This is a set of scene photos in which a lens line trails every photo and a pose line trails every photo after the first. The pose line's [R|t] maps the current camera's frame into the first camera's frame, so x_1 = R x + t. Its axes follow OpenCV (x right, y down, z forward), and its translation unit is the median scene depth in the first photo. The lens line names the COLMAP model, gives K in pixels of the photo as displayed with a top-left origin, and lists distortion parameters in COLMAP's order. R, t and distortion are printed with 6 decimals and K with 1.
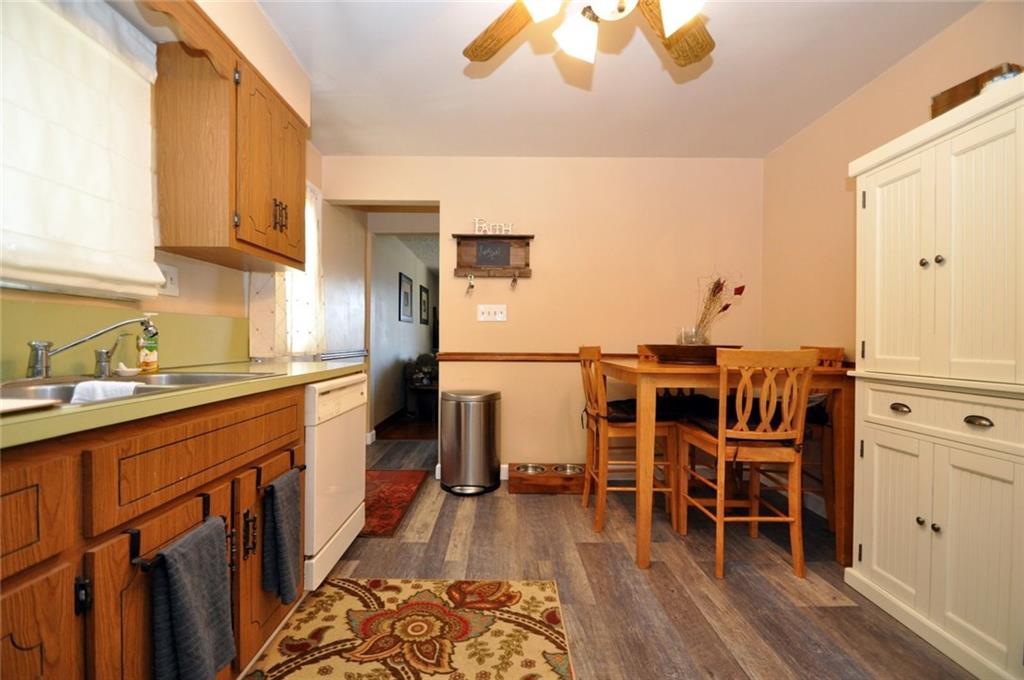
lens RADIAL K [[447.0, 0, 503.0], [0, 447.0, 341.6], [0, 0, 1]] dist [0.003990, -0.013513]
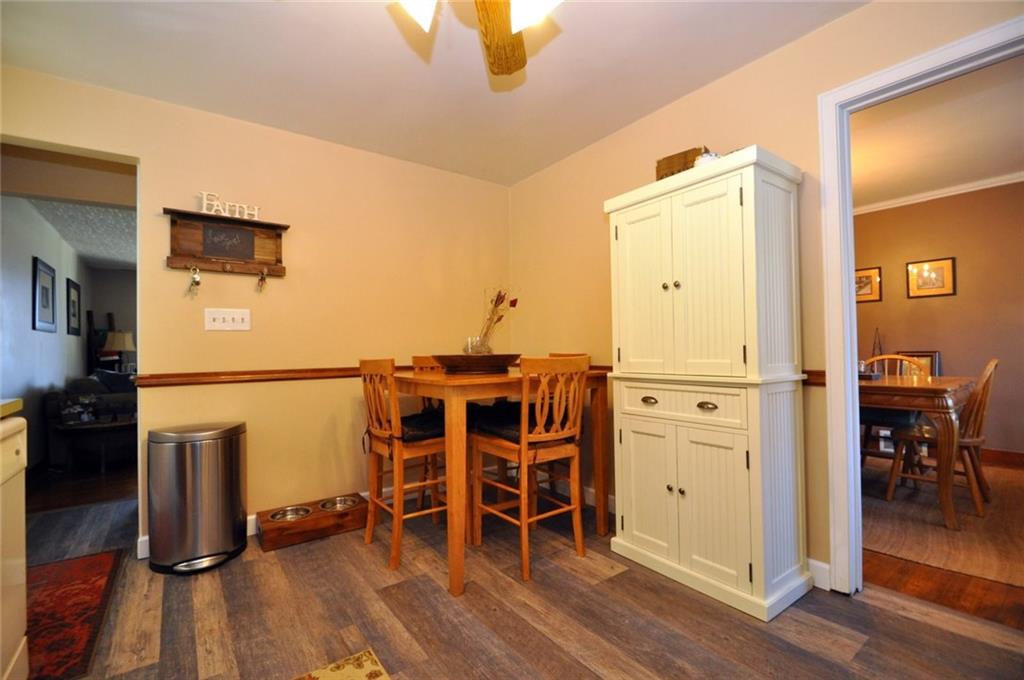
lens RADIAL K [[447.0, 0, 503.0], [0, 447.0, 341.6], [0, 0, 1]] dist [0.003990, -0.013513]
pose [[0.807364, -0.008022, 0.589999, -0.161685], [0.022717, 0.999589, -0.017496, -0.003689], [-0.589616, 0.027529, 0.807214, 0.183943]]
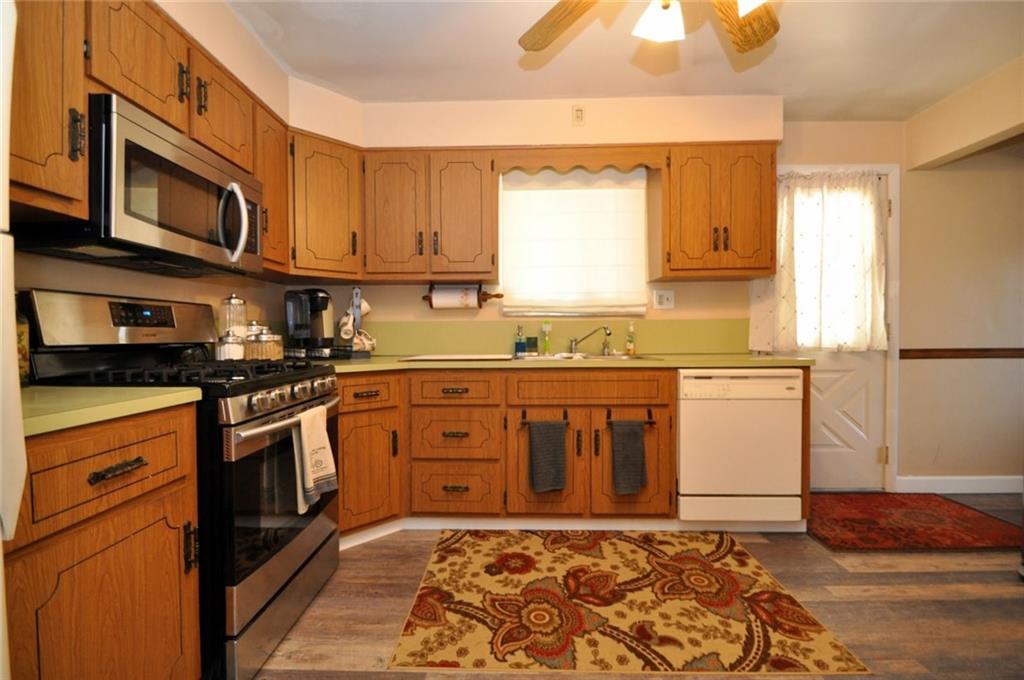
lens RADIAL K [[447.0, 0, 503.0], [0, 447.0, 341.6], [0, 0, 1]] dist [0.003990, -0.013513]
pose [[-0.029651, 0.009795, -0.999512, 0.815001], [0.000937, 0.999952, 0.009771, -0.003065], [0.999560, -0.000647, -0.029659, 0.418939]]
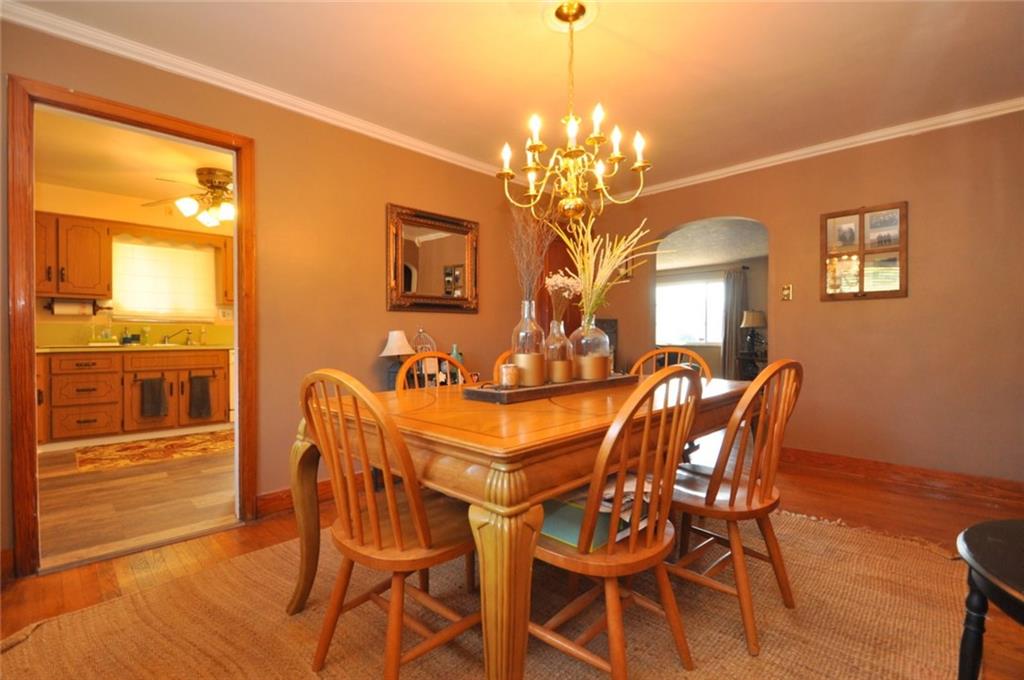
lens RADIAL K [[447.0, 0, 503.0], [0, 447.0, 341.6], [0, 0, 1]] dist [0.003990, -0.013513]
pose [[0.712428, 0.007600, -0.701704, 2.449266], [-0.001518, 0.999956, 0.009289, 0.010506], [0.701743, -0.005552, 0.712408, 0.147735]]
